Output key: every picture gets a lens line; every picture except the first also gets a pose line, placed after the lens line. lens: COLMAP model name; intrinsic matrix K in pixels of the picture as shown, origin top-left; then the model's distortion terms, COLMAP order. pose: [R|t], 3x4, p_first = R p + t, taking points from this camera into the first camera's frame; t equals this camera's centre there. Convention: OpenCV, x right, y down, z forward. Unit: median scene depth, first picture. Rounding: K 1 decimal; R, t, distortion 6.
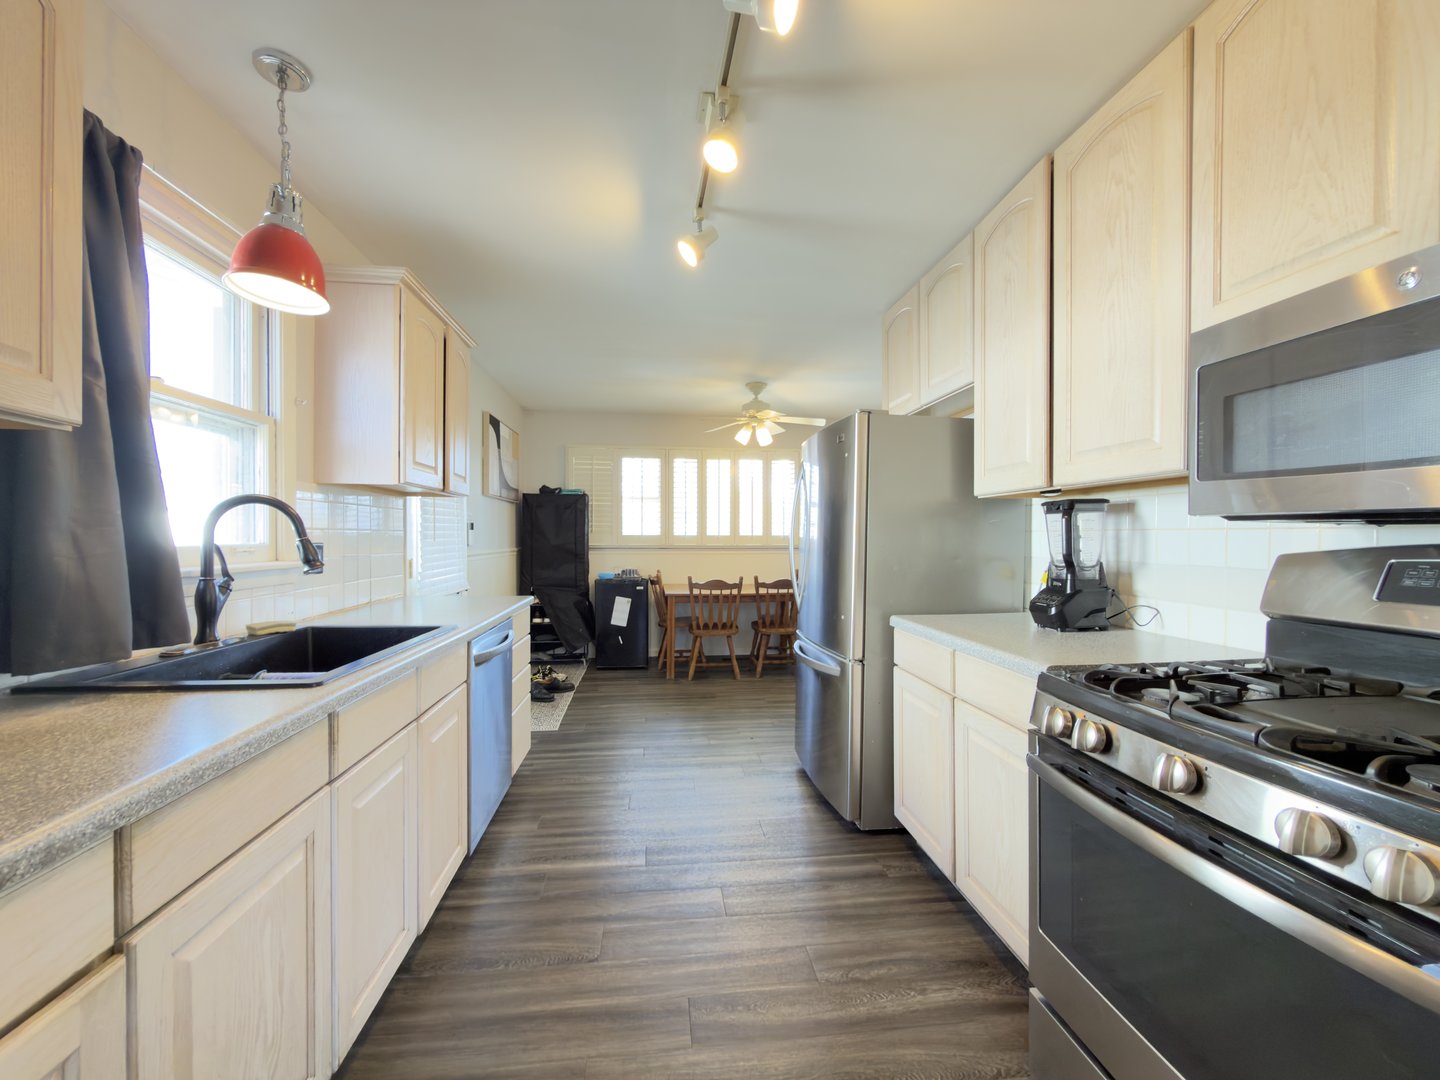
lens RADIAL K [[568.5, 0, 719.0], [0, 568.5, 538.2], [0, 0, 1]] dist [-0.000632, 0.000233]
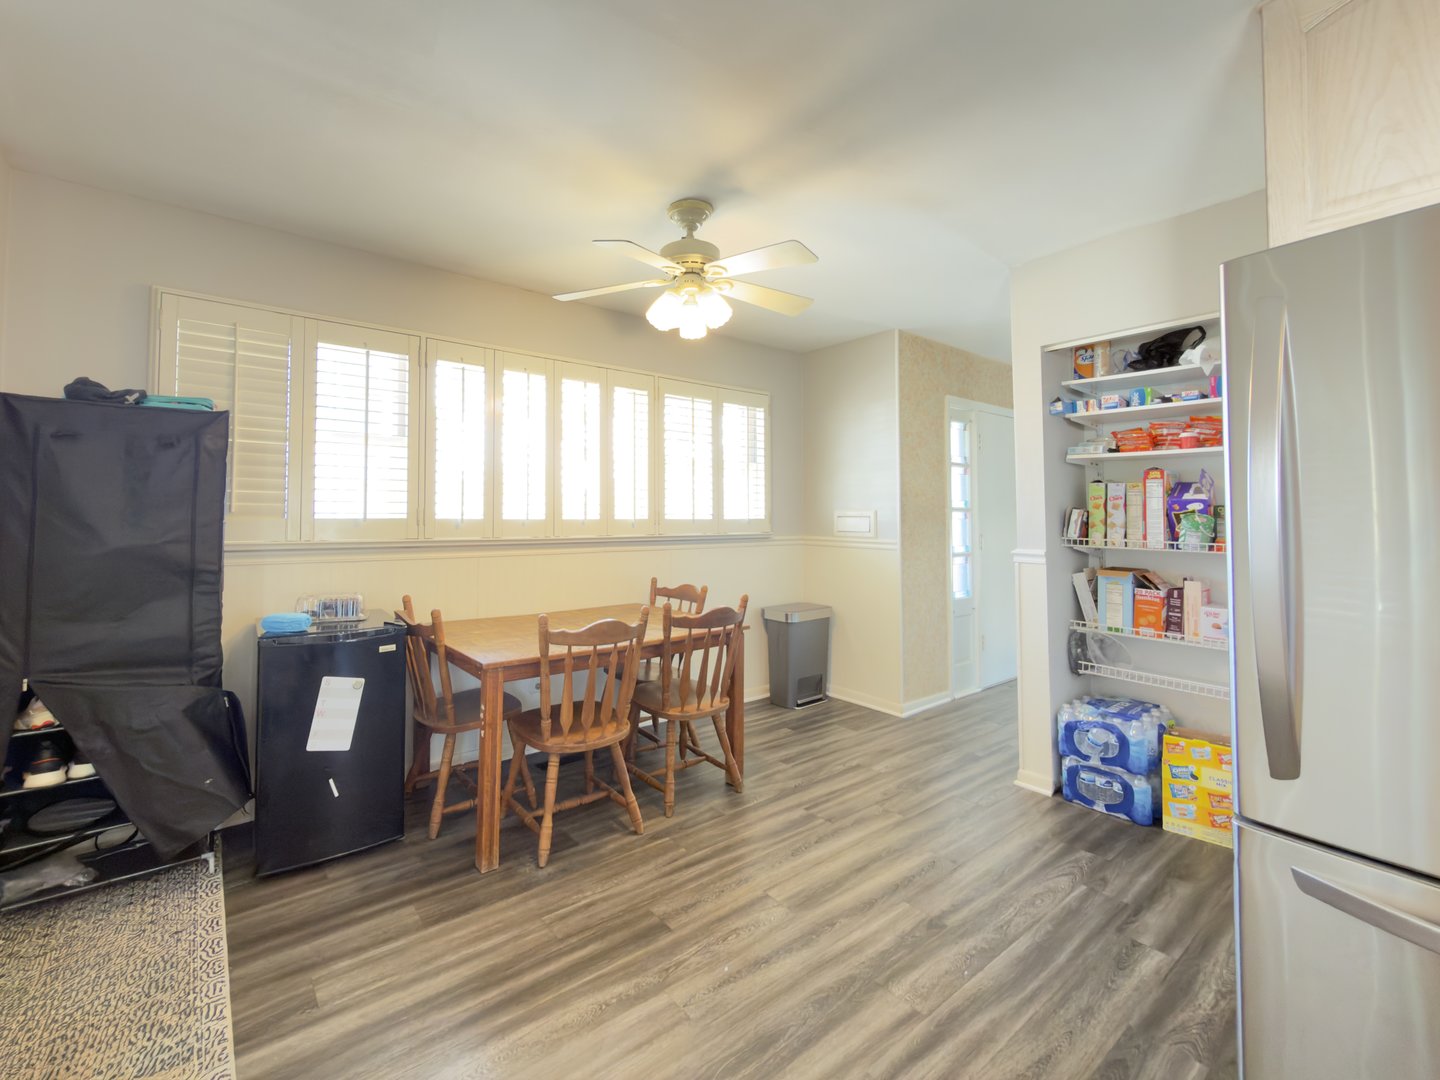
lens RADIAL K [[626.7, 0, 668.6], [0, 626.7, 494.9], [0, 0, 1]] dist [-0.001844, -0.000558]
pose [[0.865644, 0.018054, 0.500334, -0.188681], [0.003066, 0.999140, -0.041358, -0.003964], [-0.500650, 0.037335, 0.864844, 0.493723]]
